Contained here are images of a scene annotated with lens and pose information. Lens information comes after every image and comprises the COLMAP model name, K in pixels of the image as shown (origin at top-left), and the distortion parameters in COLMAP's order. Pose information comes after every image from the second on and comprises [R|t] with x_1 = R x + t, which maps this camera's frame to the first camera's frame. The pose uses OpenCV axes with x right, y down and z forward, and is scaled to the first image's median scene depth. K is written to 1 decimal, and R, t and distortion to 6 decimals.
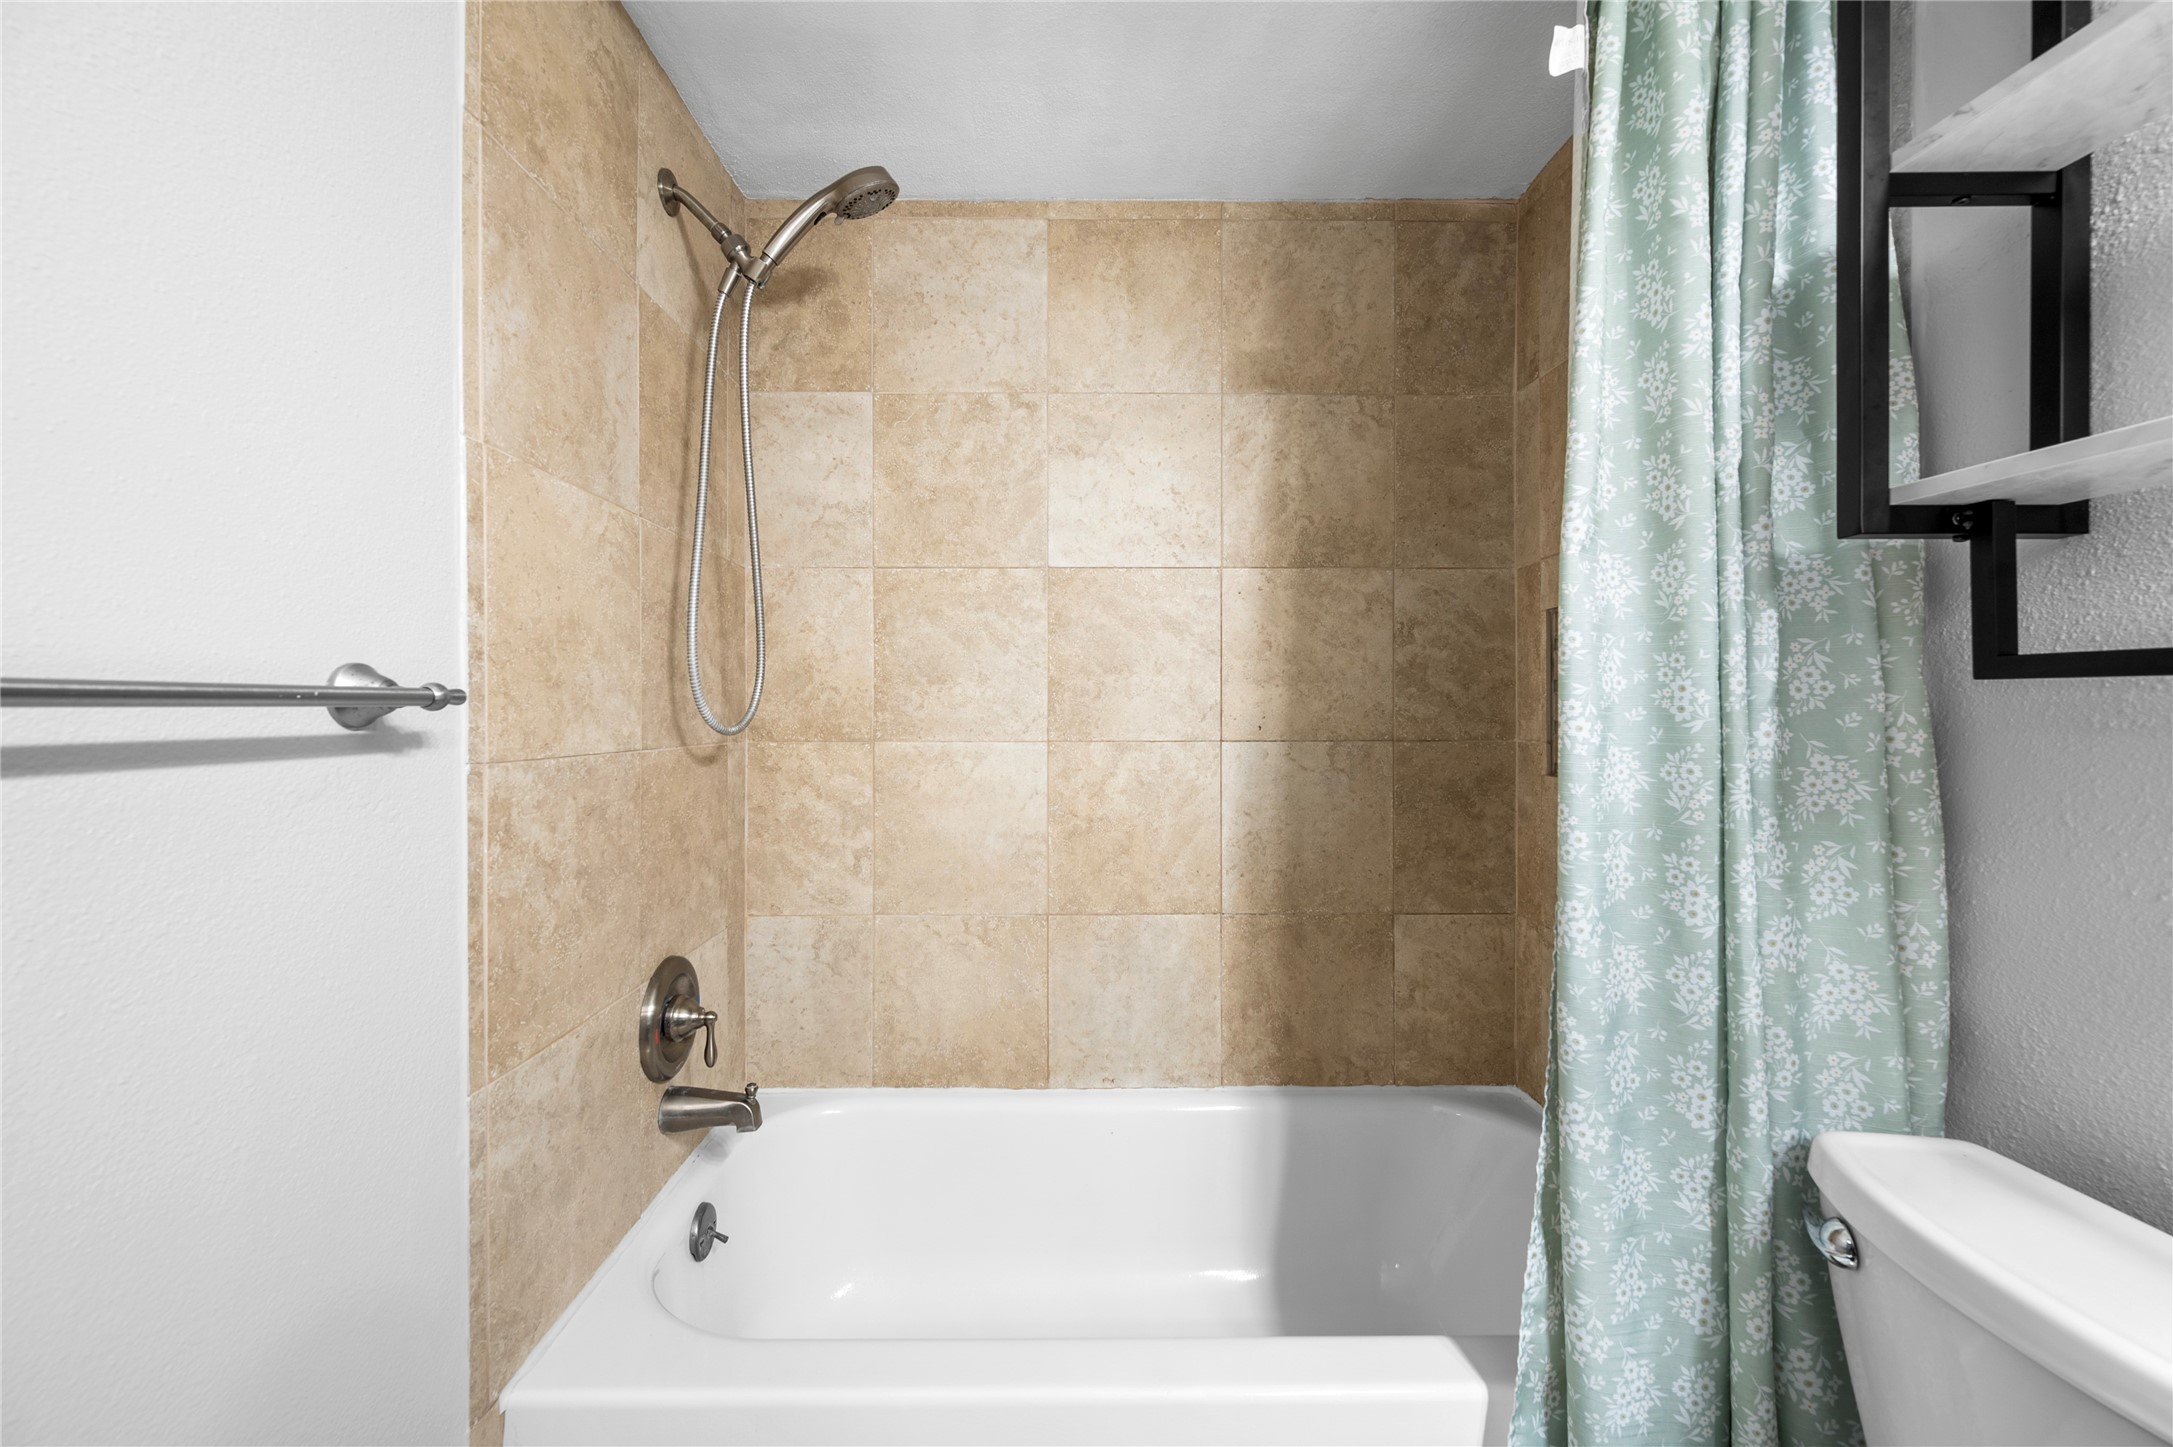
lens RADIAL K [[858.7, 0, 1073.2], [0, 858.7, 705.0], [0, 0, 1]] dist [-0.002253, -0.000034]
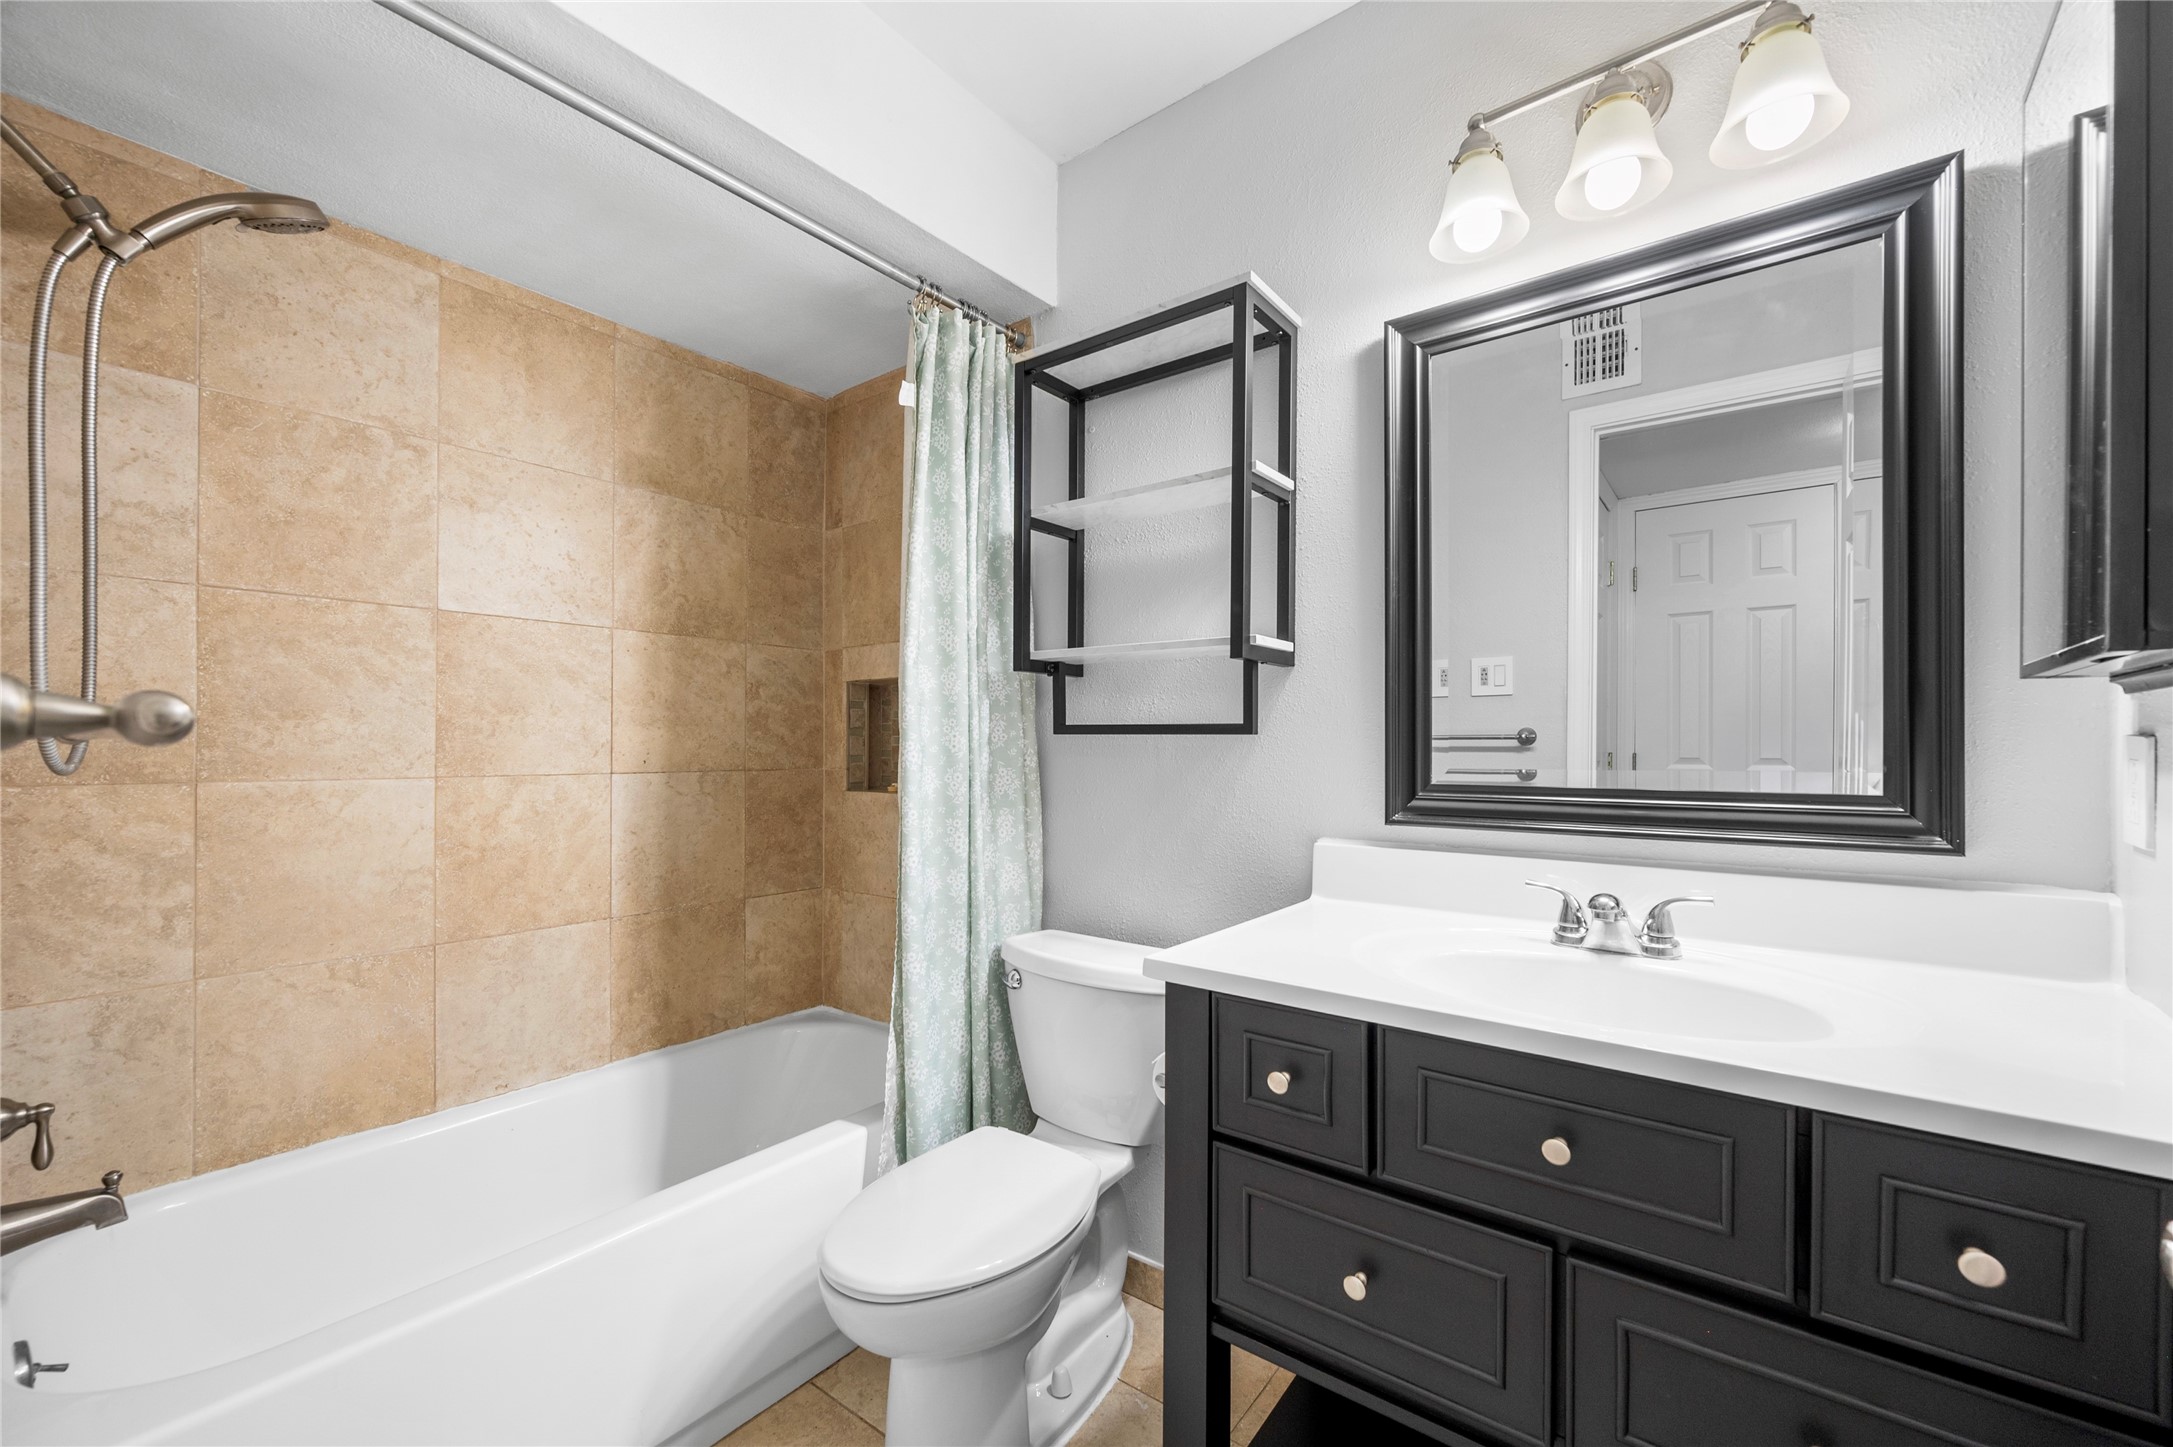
lens RADIAL K [[858.7, 0, 1086.2], [0, 858.7, 741.0], [0, 0, 1]] dist [-0.002253, -0.000034]
pose [[0.619062, 0.007525, 0.785306, -0.357742], [-0.003879, 0.999971, -0.006524, 0.002028], [-0.785333, 0.000993, 0.619073, -0.258235]]
